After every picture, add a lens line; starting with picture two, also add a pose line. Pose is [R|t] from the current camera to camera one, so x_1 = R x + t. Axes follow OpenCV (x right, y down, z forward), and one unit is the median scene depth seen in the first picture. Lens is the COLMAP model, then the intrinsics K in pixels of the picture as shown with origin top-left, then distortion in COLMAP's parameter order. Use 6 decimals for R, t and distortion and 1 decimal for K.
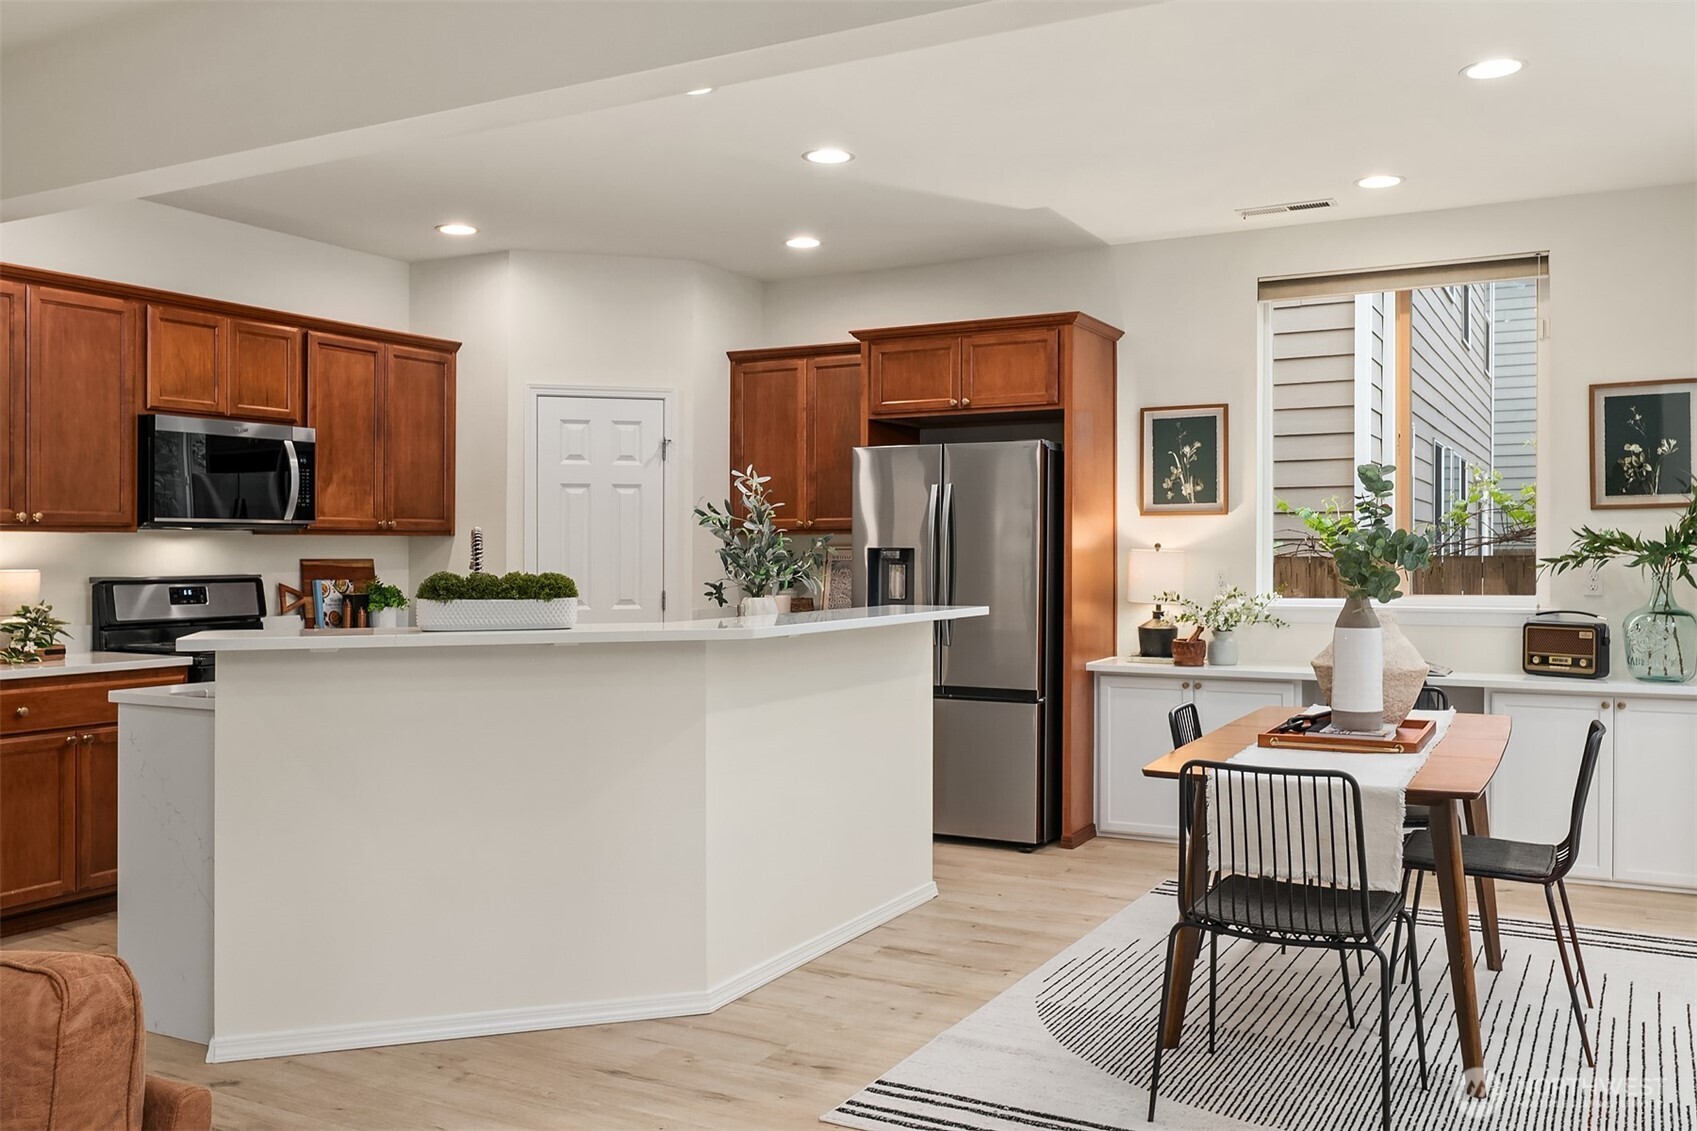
lens RADIAL K [[1419.7, 0, 851.8], [0, 1419.7, 544.1], [0, 0, 1]] dist [-0.003675, -0.000749]
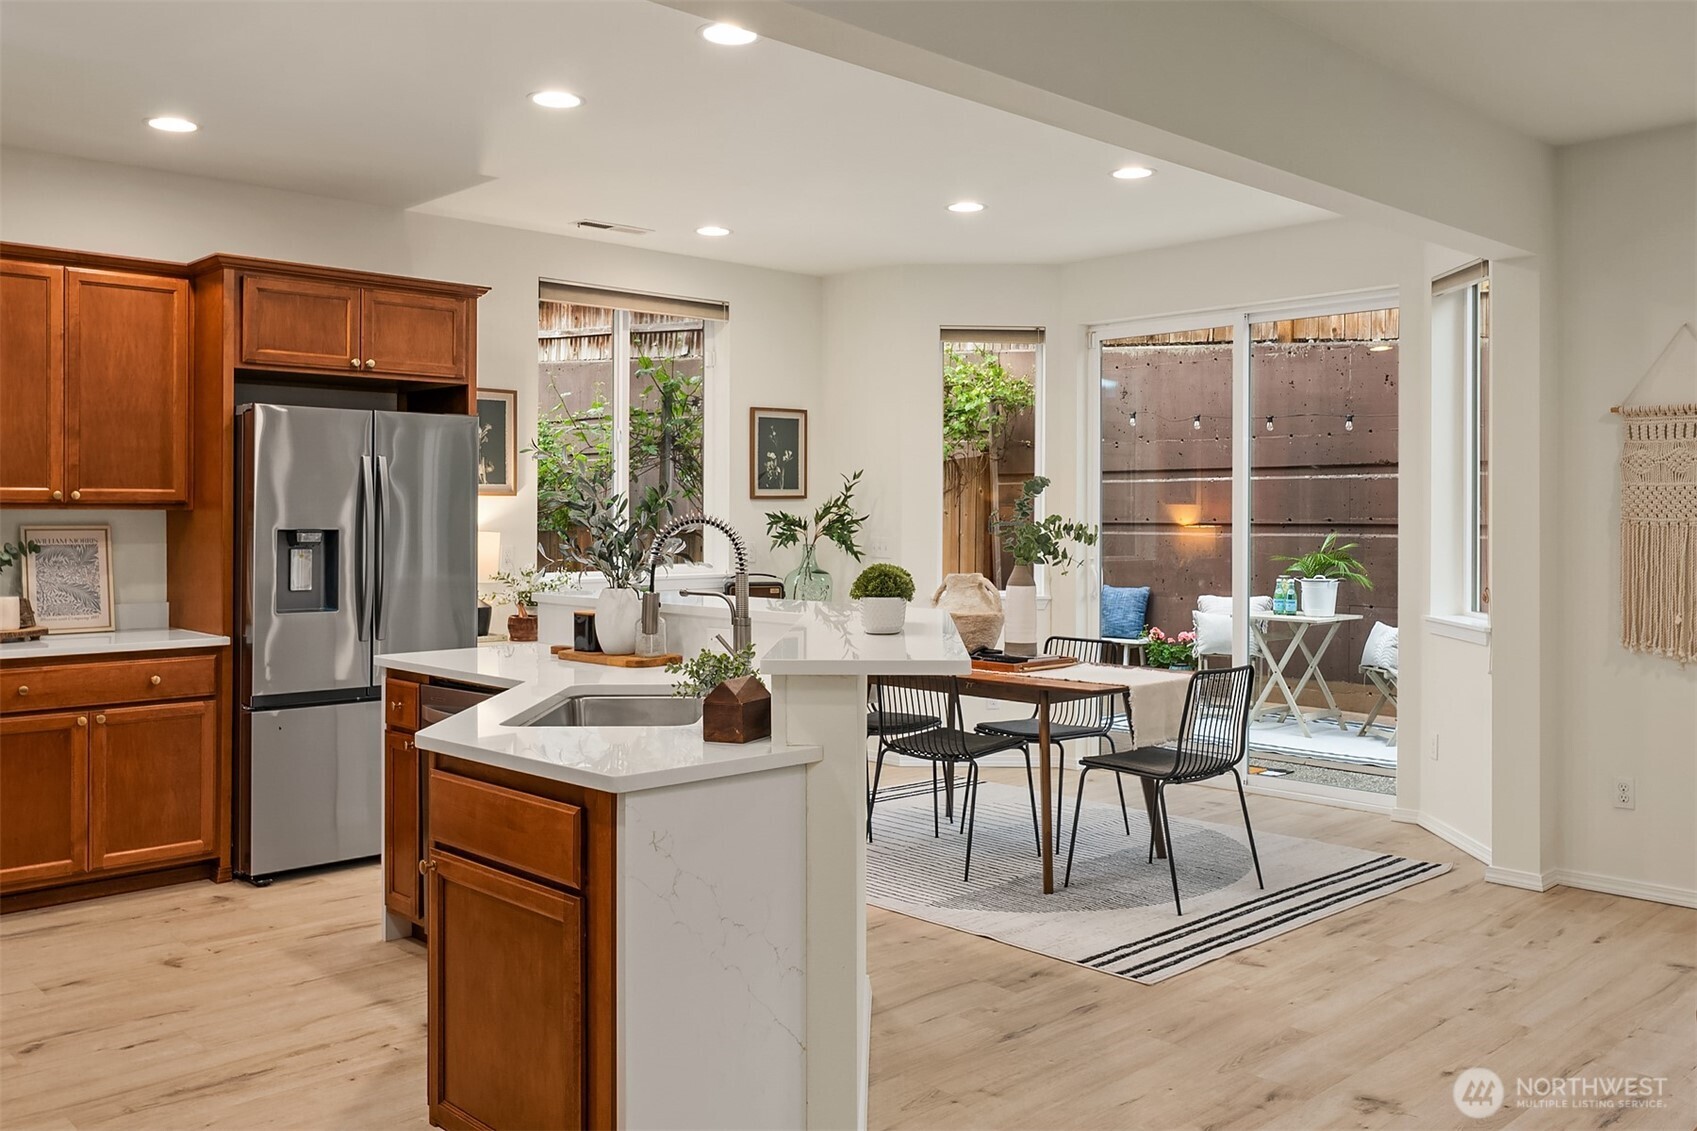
lens RADIAL K [[1429.8, 0, 869.4], [0, 1429.8, 496.4], [0, 0, 1]] dist [0.003340, -0.001416]
pose [[0.296441, 0.016530, 0.954908, -0.681735], [-0.006361, 0.999862, -0.015333, -0.005819], [-0.955030, -0.001529, 0.296505, 0.440741]]
